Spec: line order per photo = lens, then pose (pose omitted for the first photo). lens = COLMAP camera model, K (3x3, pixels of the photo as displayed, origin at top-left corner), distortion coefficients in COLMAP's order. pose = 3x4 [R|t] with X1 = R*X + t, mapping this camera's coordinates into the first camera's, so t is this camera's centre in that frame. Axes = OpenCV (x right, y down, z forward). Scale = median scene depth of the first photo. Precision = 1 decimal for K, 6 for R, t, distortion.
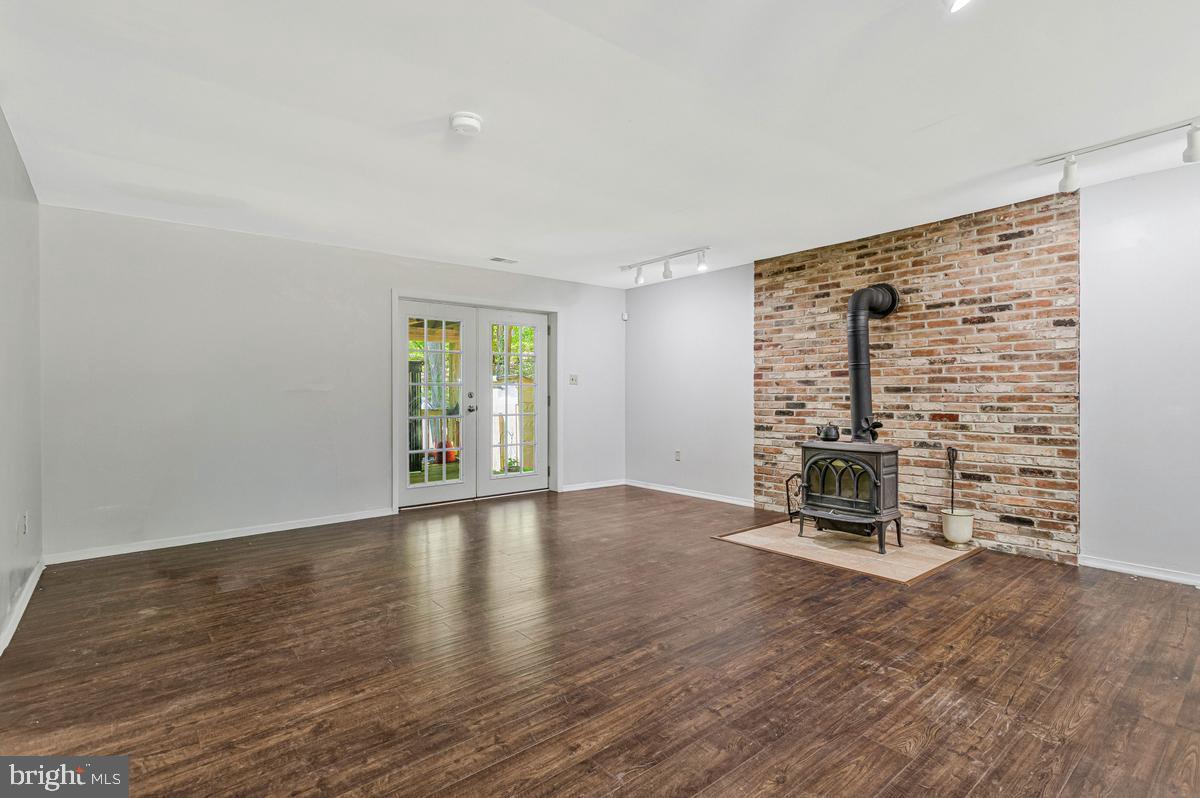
lens RADIAL K [[577.8, 0, 596.0], [0, 577.8, 395.1], [0, 0, 1]] dist [0.003393, 0.001361]
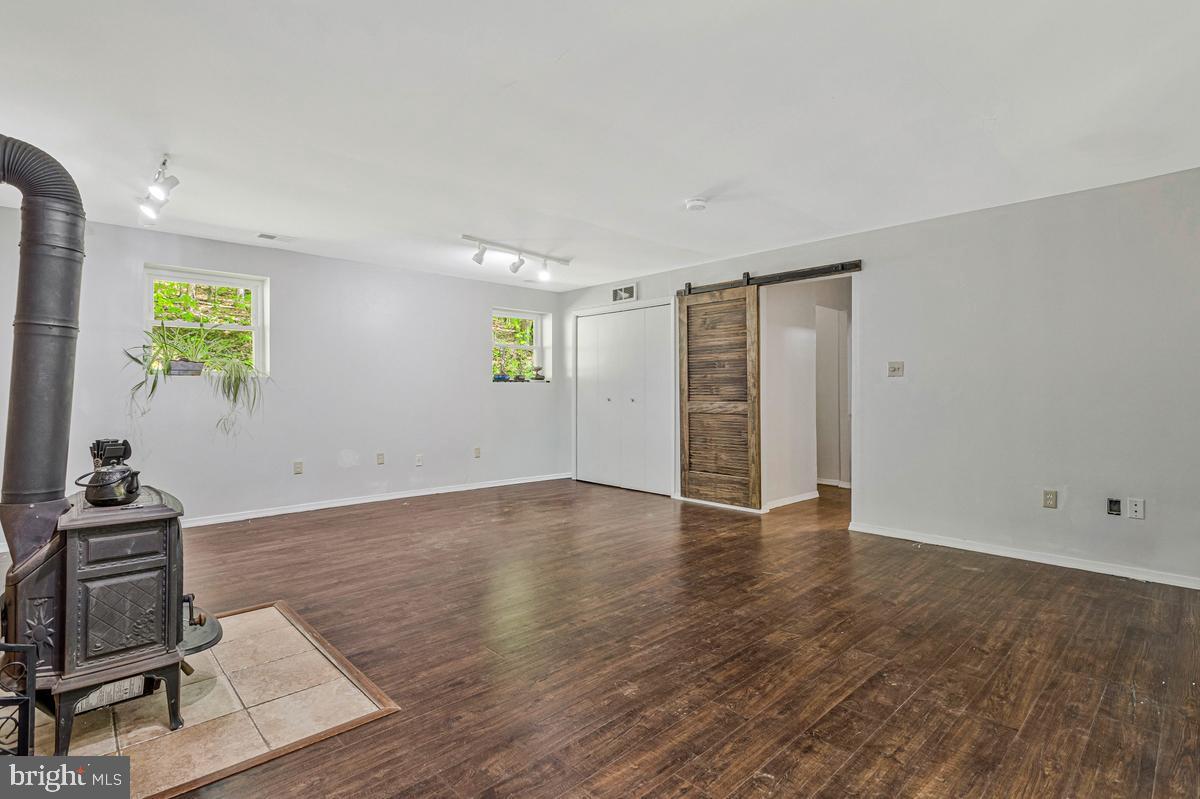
lens RADIAL K [[577.8, 0, 597.4], [0, 577.8, 393.4], [0, 0, 1]] dist [0.003393, 0.001361]
pose [[-0.997813, 0.001882, -0.066075, 0.118028], [0.001802, 0.999998, 0.001268, -0.003536], [0.066078, 0.001146, -0.997814, 2.376893]]
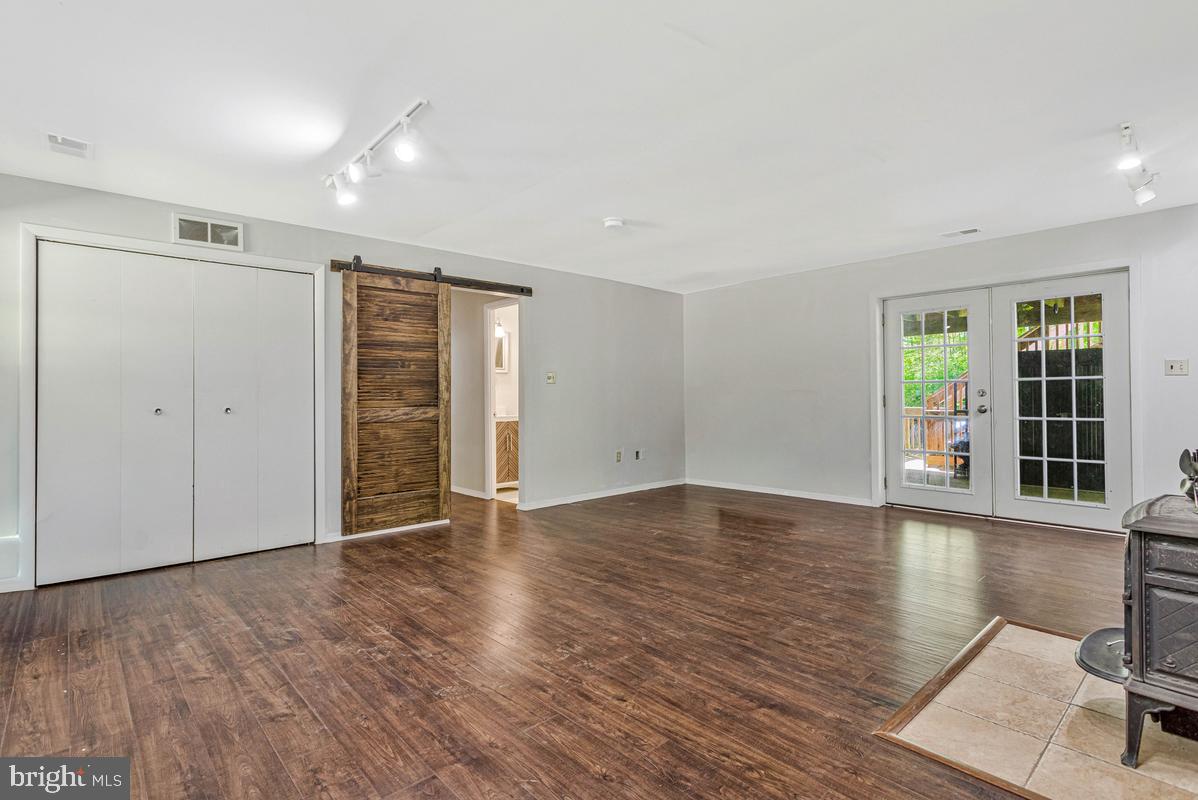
lens RADIAL K [[576.9, 0, 590.4], [0, 576.9, 396.7], [0, 0, 1]] dist [0.003393, 0.001361]
pose [[0.041670, 0.004716, -0.999120, 1.330068], [0.008045, 0.999955, 0.005056, -0.008039], [0.999099, -0.008248, 0.041630, 0.849685]]
